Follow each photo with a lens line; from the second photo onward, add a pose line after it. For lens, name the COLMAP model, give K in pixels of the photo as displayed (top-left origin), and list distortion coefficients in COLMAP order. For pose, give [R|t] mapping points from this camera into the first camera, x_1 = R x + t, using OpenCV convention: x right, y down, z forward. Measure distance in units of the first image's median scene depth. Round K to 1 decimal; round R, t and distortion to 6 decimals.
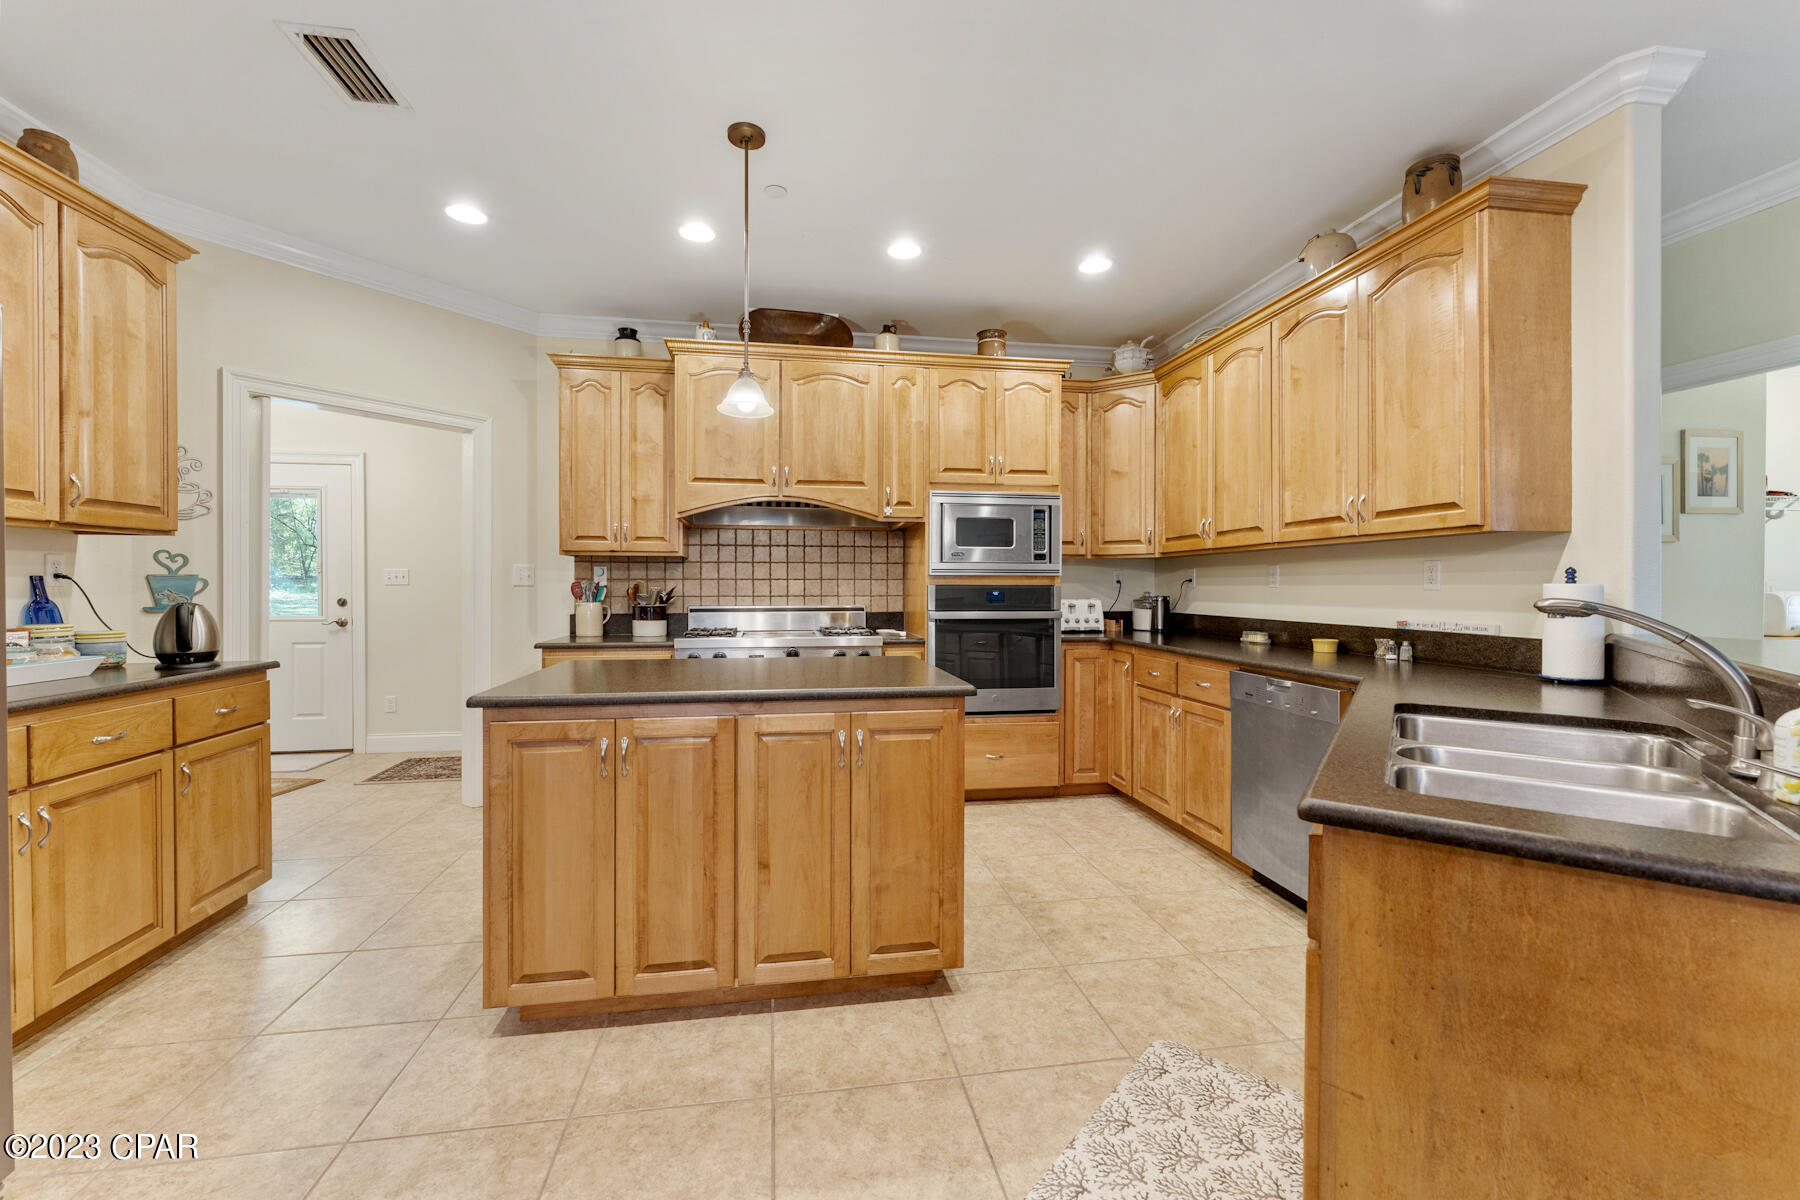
lens RADIAL K [[725.0, 0, 889.2], [0, 725.0, 589.8], [0, 0, 1]] dist [0.000248, -0.000360]
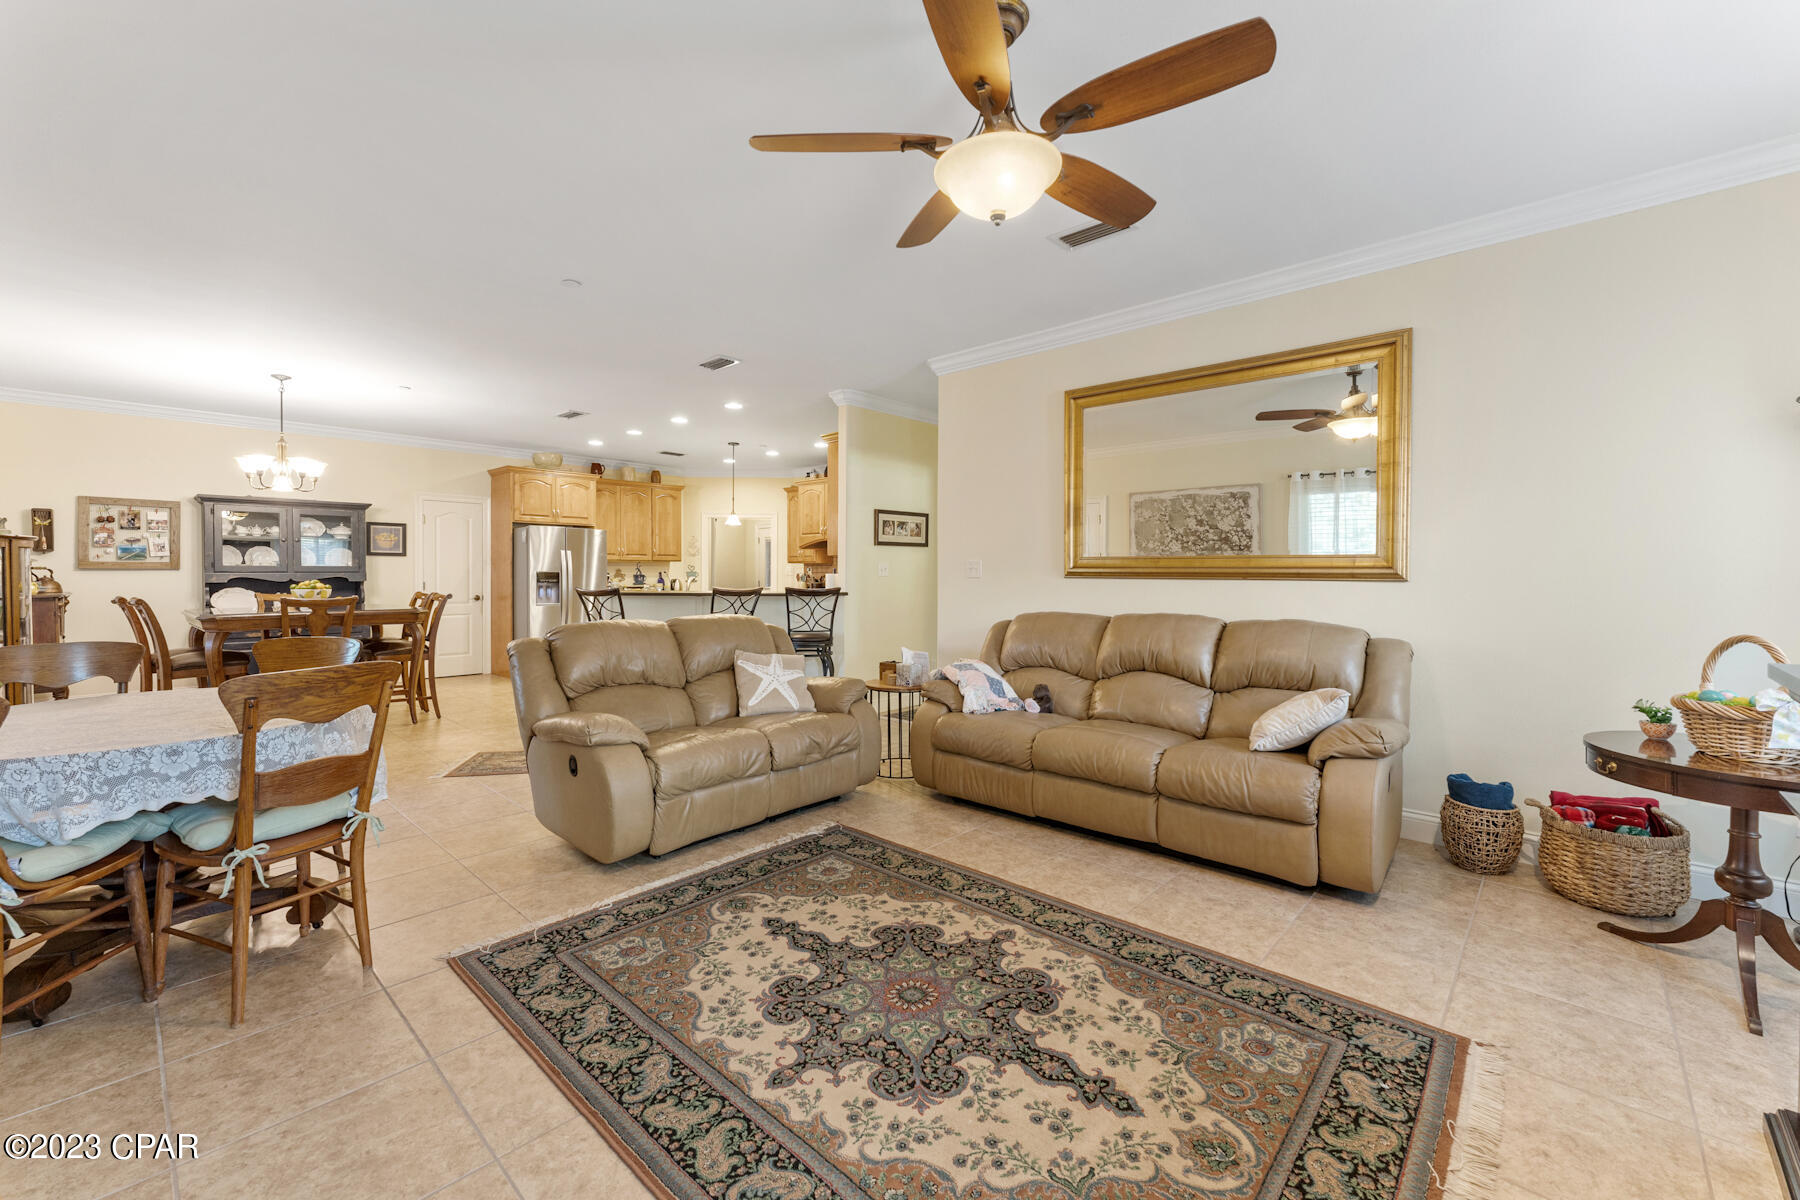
lens RADIAL K [[725.0, 0, 889.2], [0, 725.0, 589.8], [0, 0, 1]] dist [0.000248, -0.000360]
pose [[0.612051, 0.019317, -0.790582, 1.982322], [-0.009189, 0.999808, 0.017314, -0.001656], [0.790765, -0.003332, 0.612111, -0.356305]]
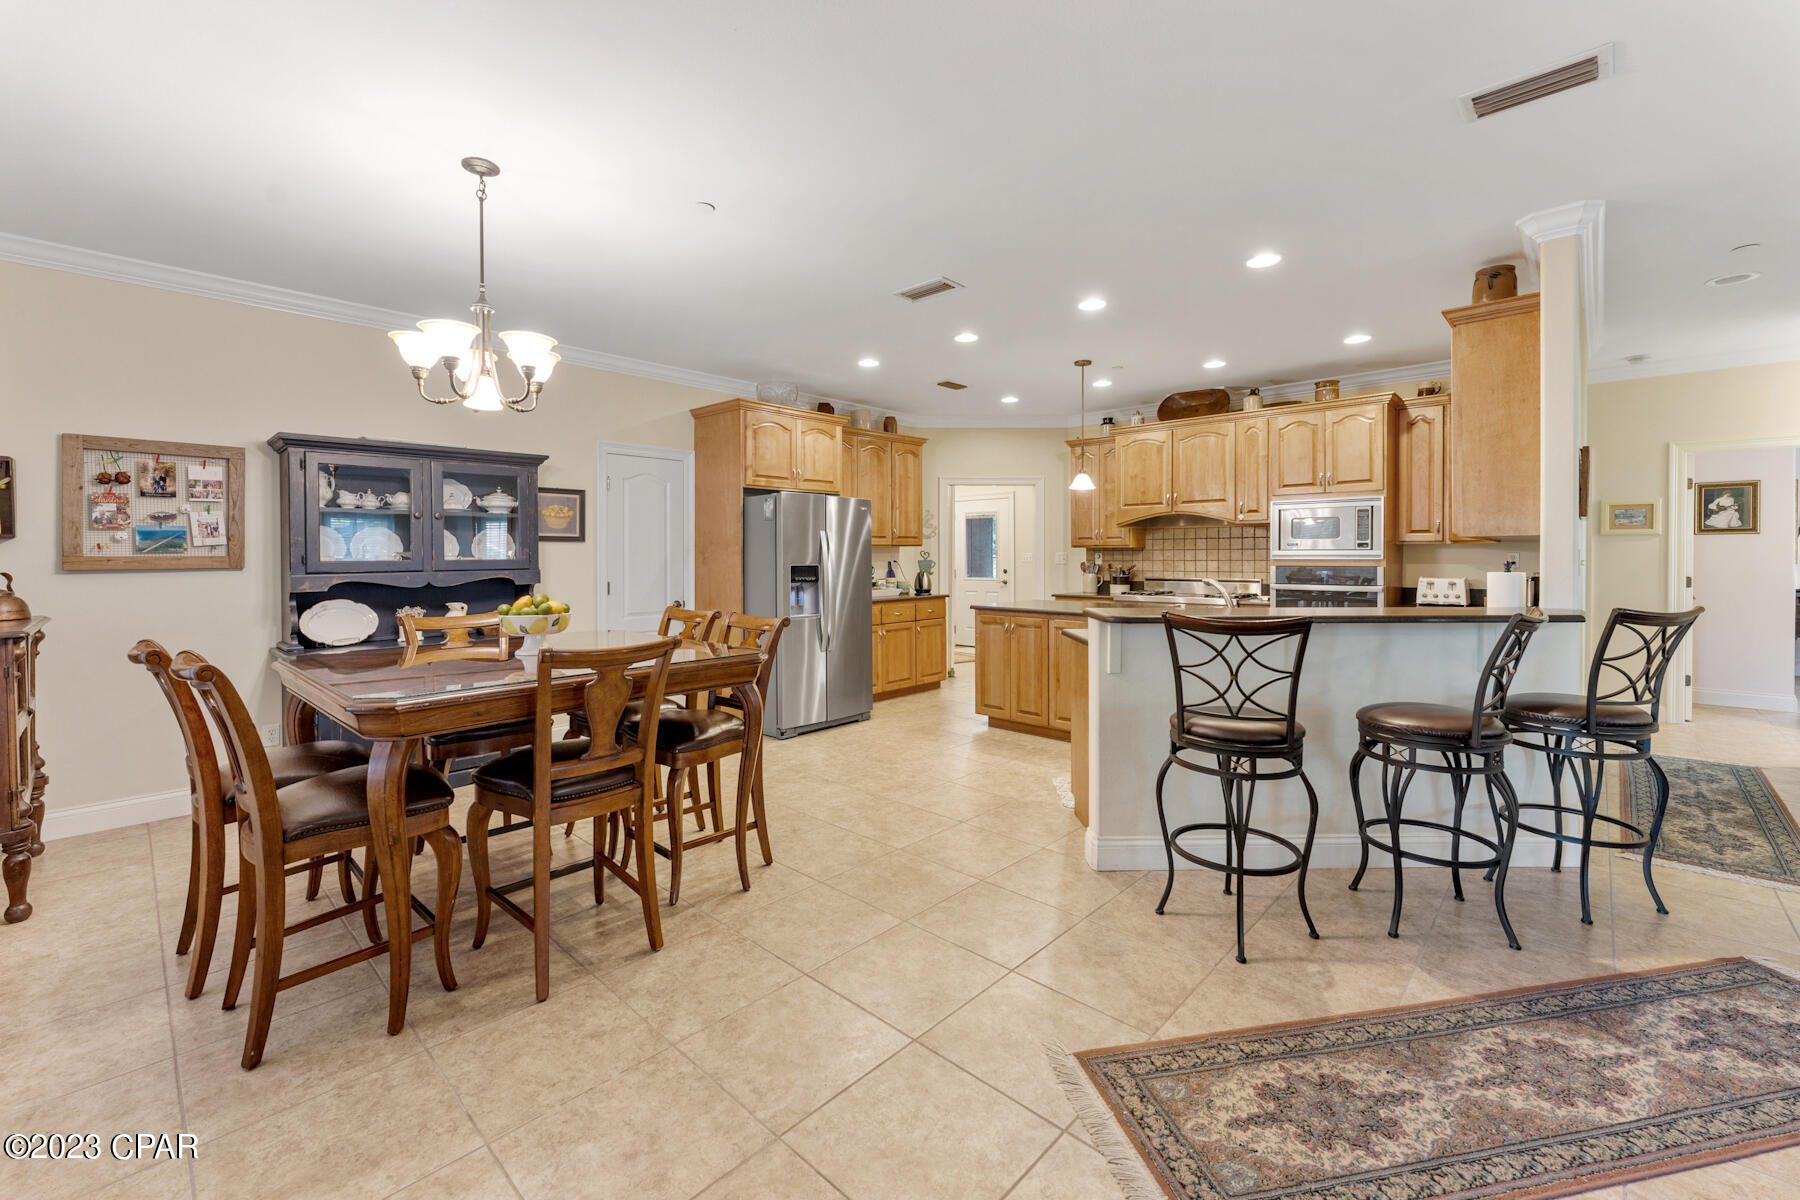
lens RADIAL K [[743.3, 0, 895.0], [0, 743.3, 568.9], [0, 0, 1]] dist [0.000810, 0.000071]
pose [[0.602908, 0.012288, -0.797716, 0.849079], [-0.001950, 0.999901, 0.013928, -0.021261], [0.797809, -0.006842, 0.602872, -0.549279]]
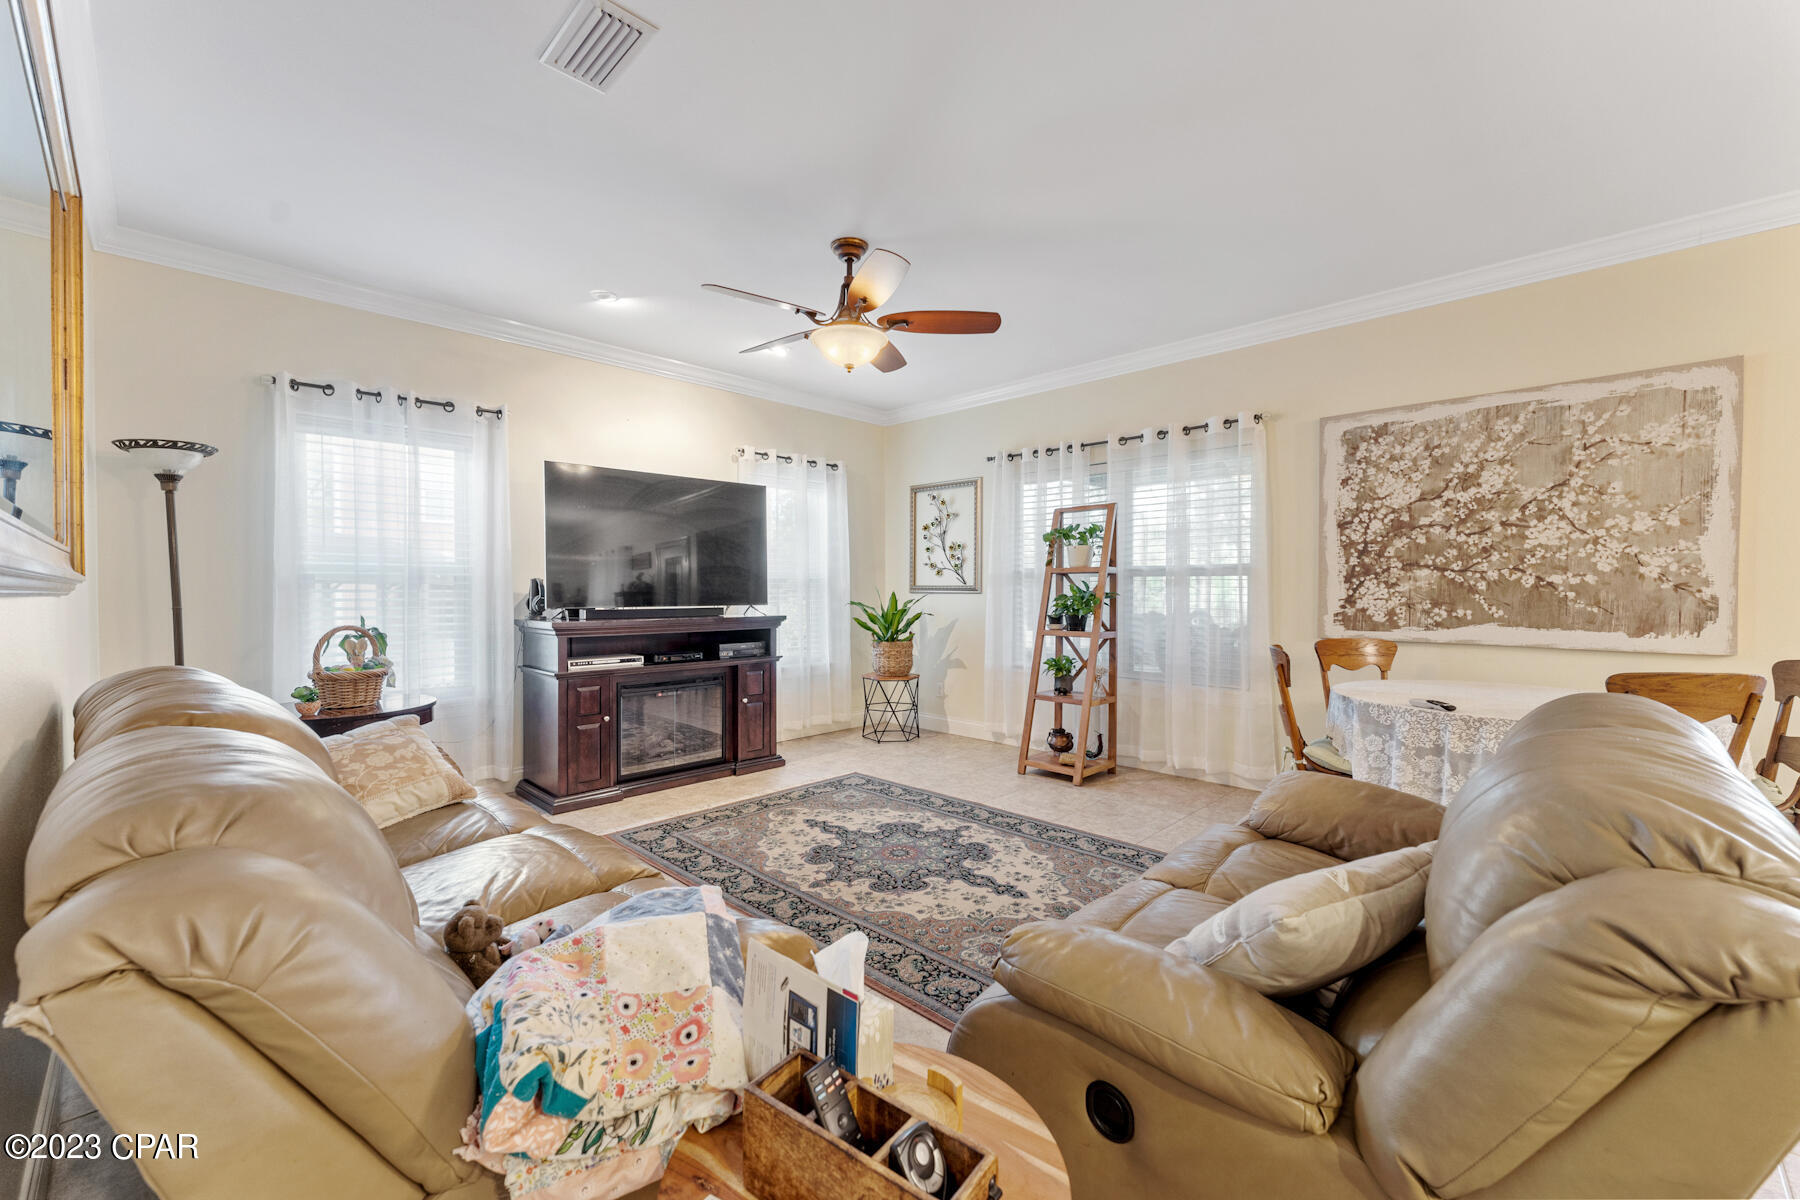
lens RADIAL K [[725.0, 0, 889.2], [0, 725.0, 589.8], [0, 0, 1]] dist [0.000248, -0.000360]
pose [[-0.589758, 0.000015, 0.807580, 0.881309], [0.007561, 0.999956, 0.005503, -0.004564], [-0.807545, 0.009351, -0.589733, 0.503701]]
